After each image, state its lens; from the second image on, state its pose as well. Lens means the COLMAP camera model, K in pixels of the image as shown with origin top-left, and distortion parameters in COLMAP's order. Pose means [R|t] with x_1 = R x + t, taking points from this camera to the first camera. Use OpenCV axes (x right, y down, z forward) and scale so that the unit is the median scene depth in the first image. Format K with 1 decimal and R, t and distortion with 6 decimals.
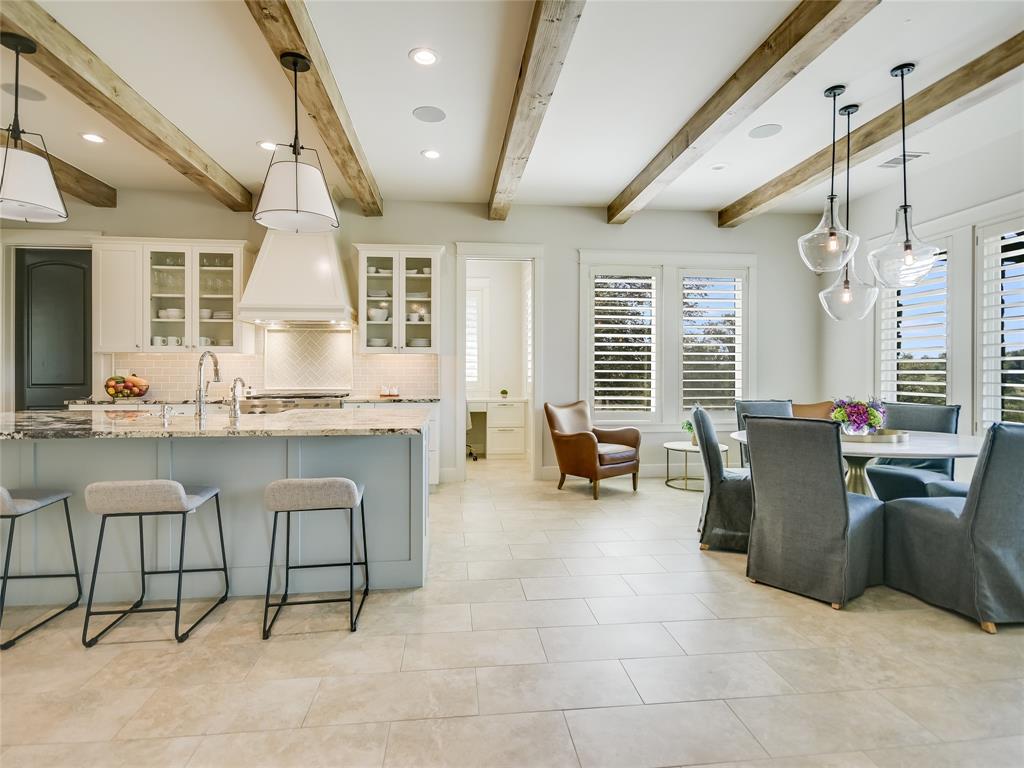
lens RADIAL K [[539.5, 0, 505.2], [0, 539.5, 370.5], [0, 0, 1]] dist [0.018334, -0.000167]
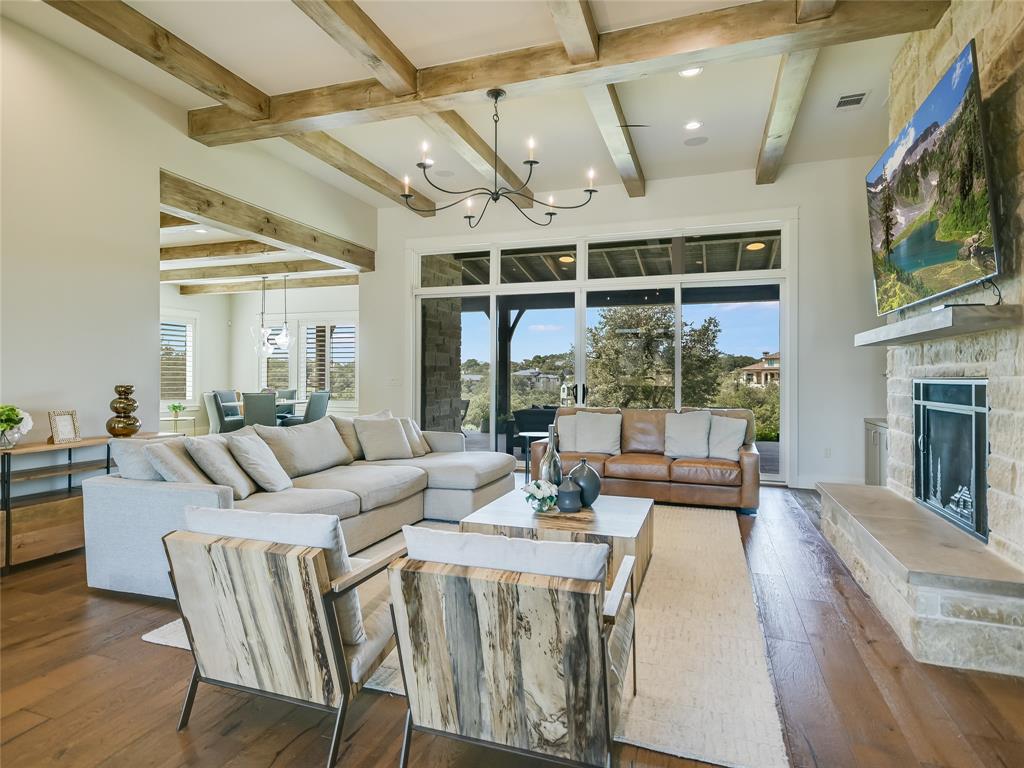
lens RADIAL K [[549.1, 0, 502.7], [0, 549.1, 378.8], [0, 0, 1]] dist [-0.002202, -0.000256]
pose [[0.425666, -0.001005, 0.904880, -0.881631], [-0.005643, 0.999977, 0.003765, -0.007498], [-0.904863, -0.006708, 0.425650, -0.790821]]
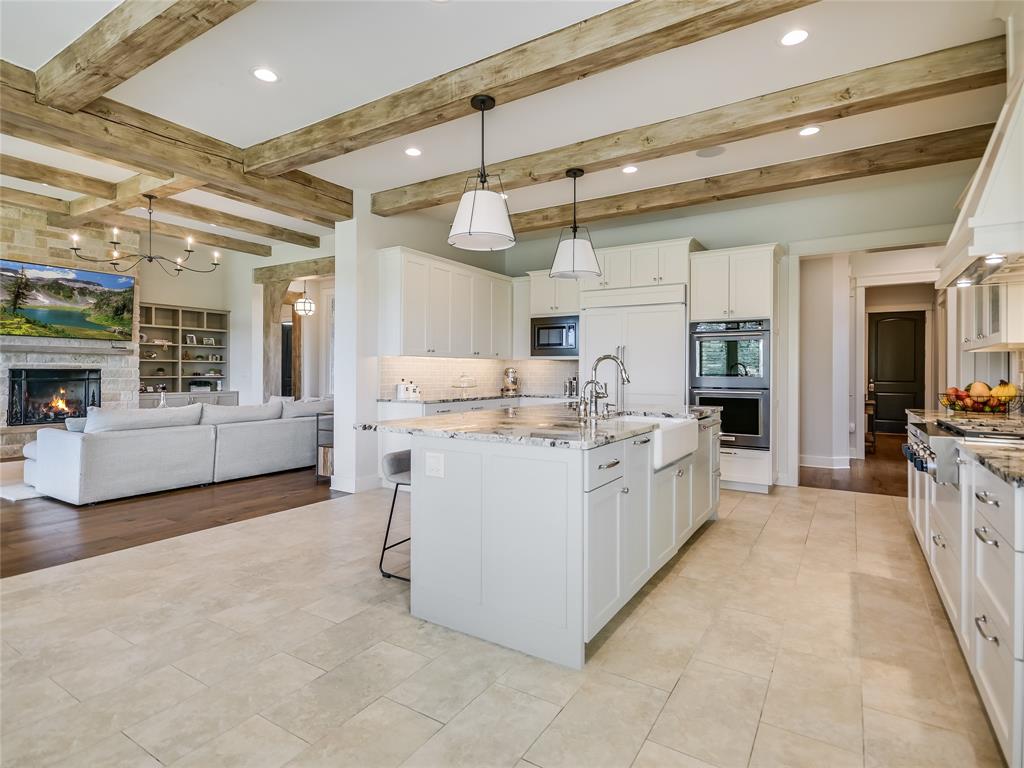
lens RADIAL K [[539.5, 0, 516.1], [0, 539.5, 371.2], [0, 0, 1]] dist [0.018334, -0.000167]
pose [[-0.619111, -0.004374, -0.785291, 0.252828], [-0.003042, 0.999990, -0.003171, 0.000214], [0.785297, 0.000425, -0.619118, 0.964900]]
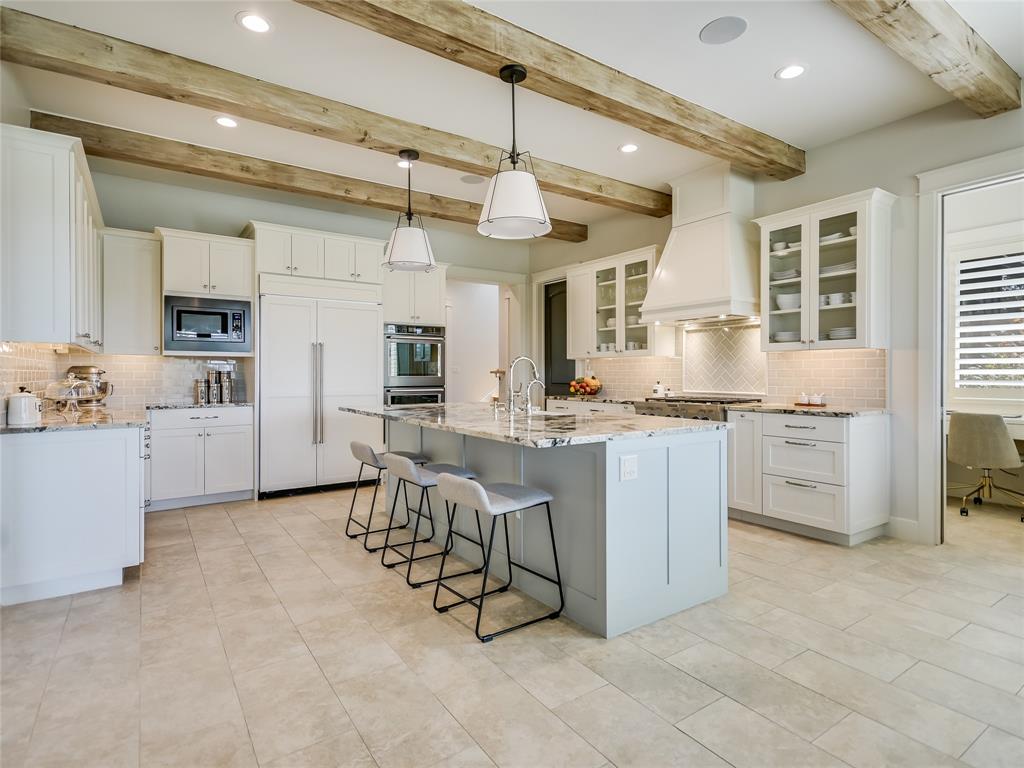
lens RADIAL K [[539.5, 0, 507.3], [0, 539.5, 373.7], [0, 0, 1]] dist [0.018334, -0.000167]
pose [[0.475416, -0.001035, -0.879761, 0.280806], [0.002966, 0.999996, 0.000426, 0.000592], [0.879756, -0.002812, 0.475416, 0.274301]]
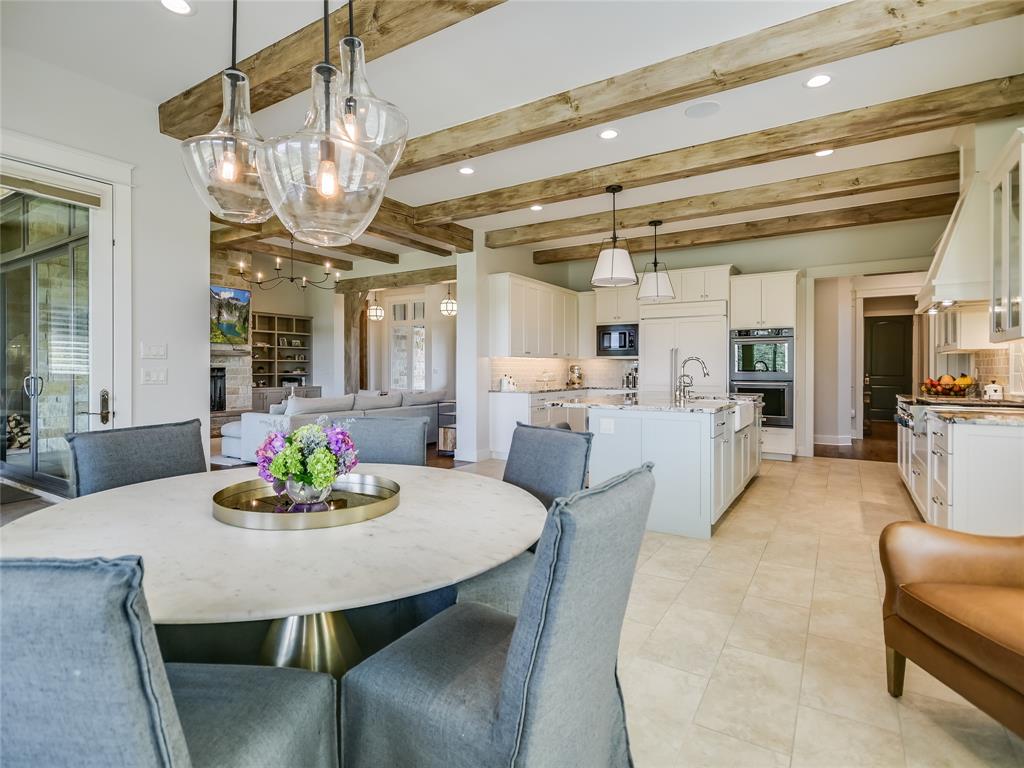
lens RADIAL K [[539.5, 0, 513.0], [0, 539.5, 371.1], [0, 0, 1]] dist [0.018334, -0.000167]
pose [[-0.613697, 0.002934, -0.789536, 0.631728], [0.000950, 0.999995, 0.002978, -0.000357], [0.789541, 0.001077, -0.613697, 0.983352]]
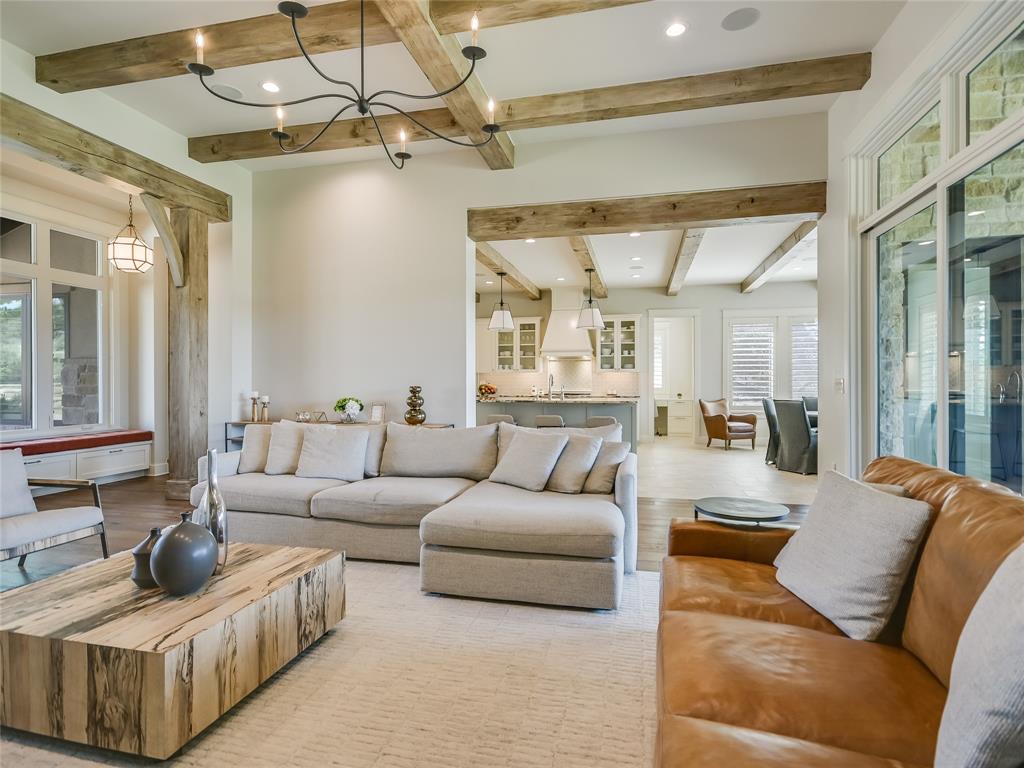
lens RADIAL K [[518.9, 0, 520.1], [0, 518.9, 381.7], [0, 0, 1]] dist [-0.026780, -0.000492]
pose [[0.947081, -0.002540, -0.320984, 0.063087], [0.002955, 0.999995, 0.000805, -0.000837], [0.320980, -0.001711, 0.947084, -0.846830]]
